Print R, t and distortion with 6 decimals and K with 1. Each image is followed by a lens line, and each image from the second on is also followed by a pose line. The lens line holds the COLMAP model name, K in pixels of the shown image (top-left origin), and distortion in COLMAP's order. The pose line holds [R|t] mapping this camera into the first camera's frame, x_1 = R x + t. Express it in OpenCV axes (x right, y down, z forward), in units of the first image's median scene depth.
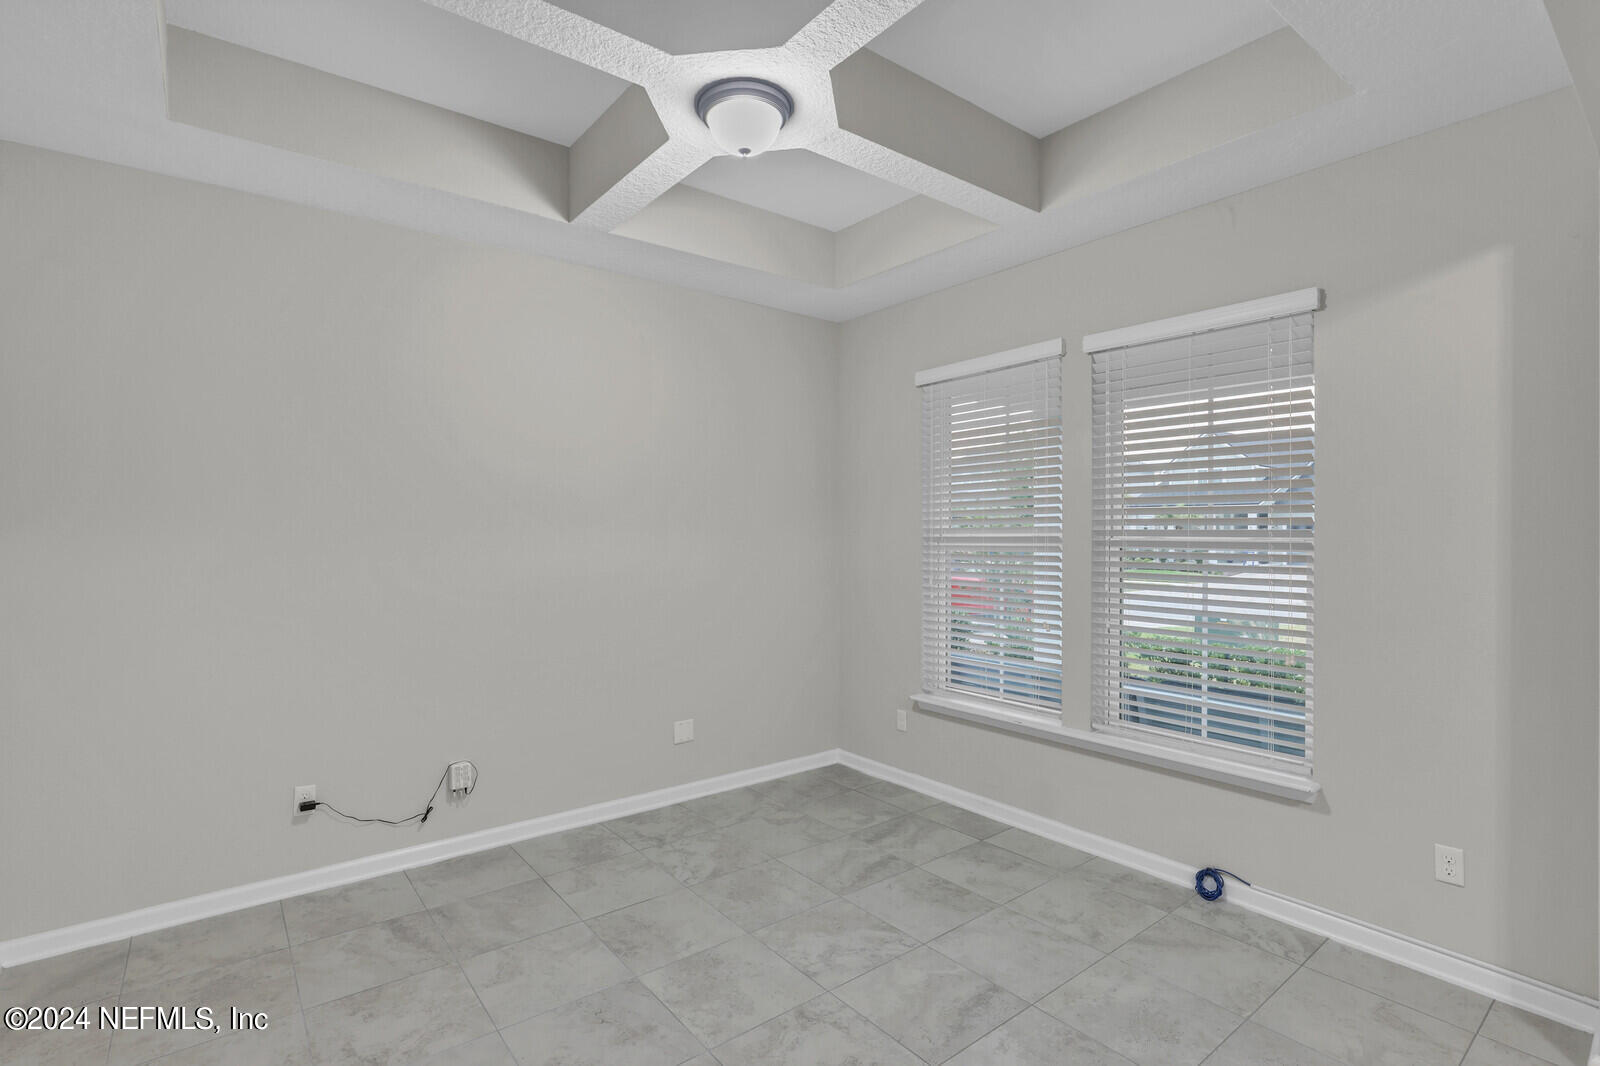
lens RADIAL K [[757.7, 0, 791.8], [0, 757.7, 525.6], [0, 0, 1]] dist [-0.015342, -0.000069]
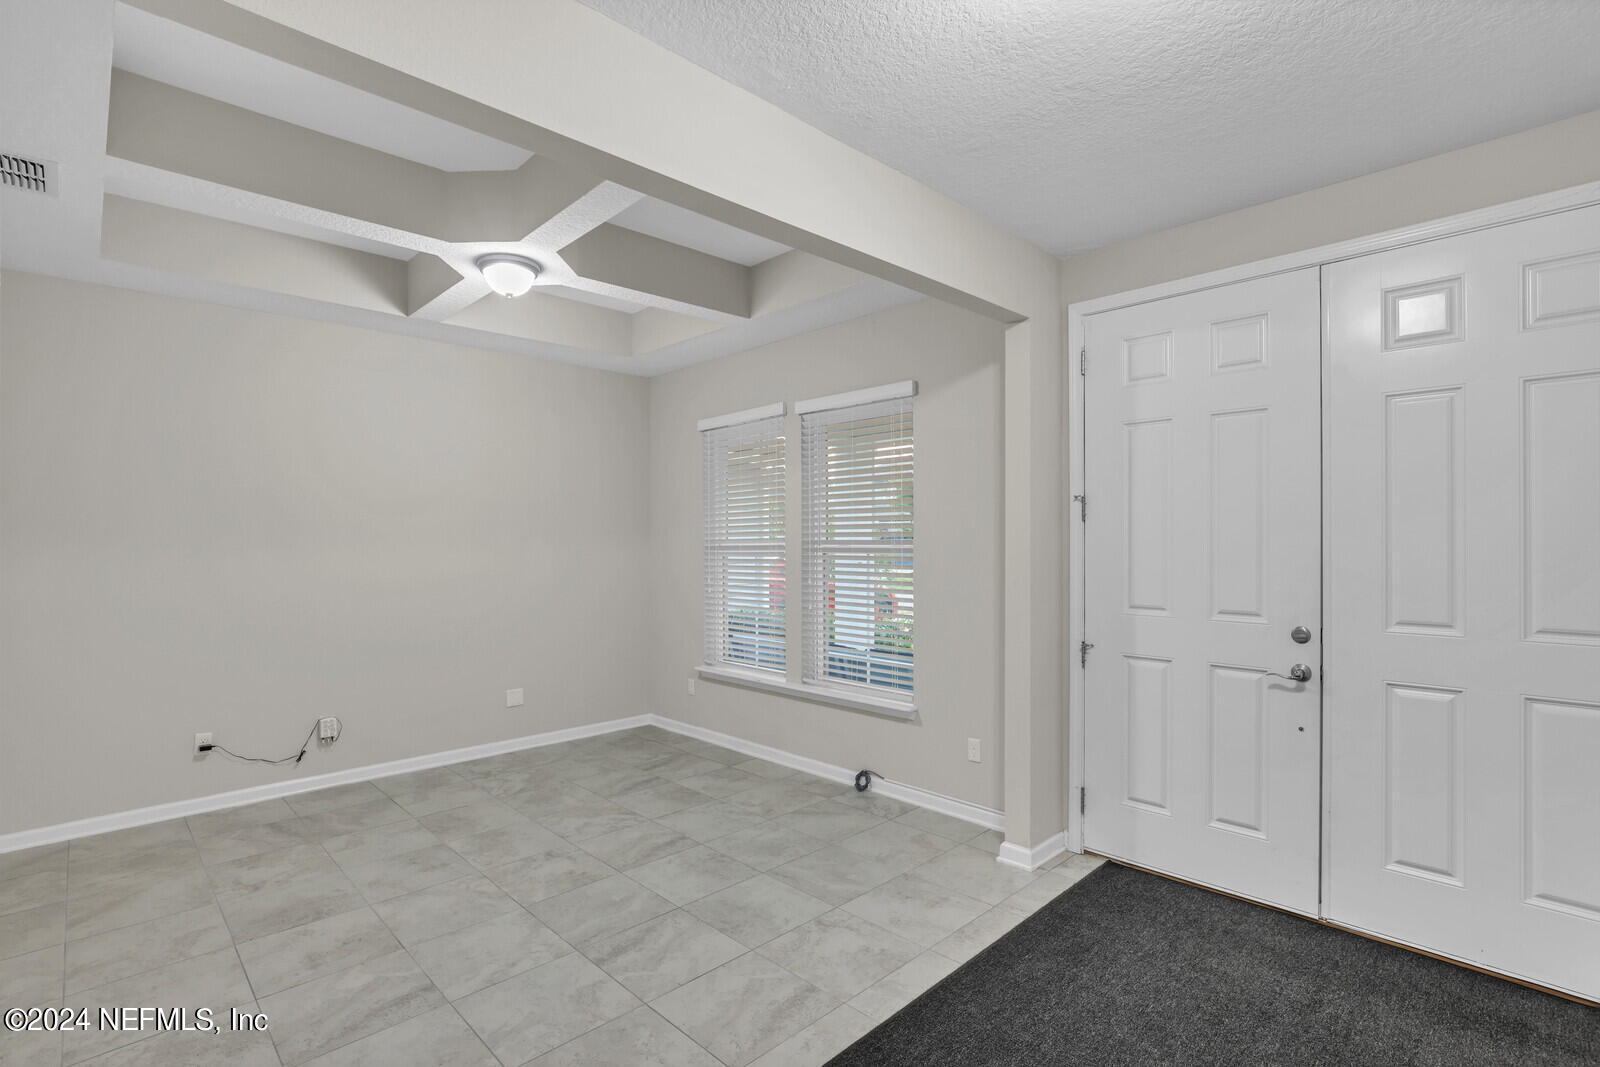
lens RADIAL K [[748.2, 0, 788.4], [0, 748.2, 535.9], [0, 0, 1]] dist [-0.014046, 0.001107]
pose [[0.994591, -0.005219, 0.103737, 0.253872], [0.005168, 0.999986, 0.000761, -0.003787], [-0.103740, -0.000221, 0.994604, -0.421841]]
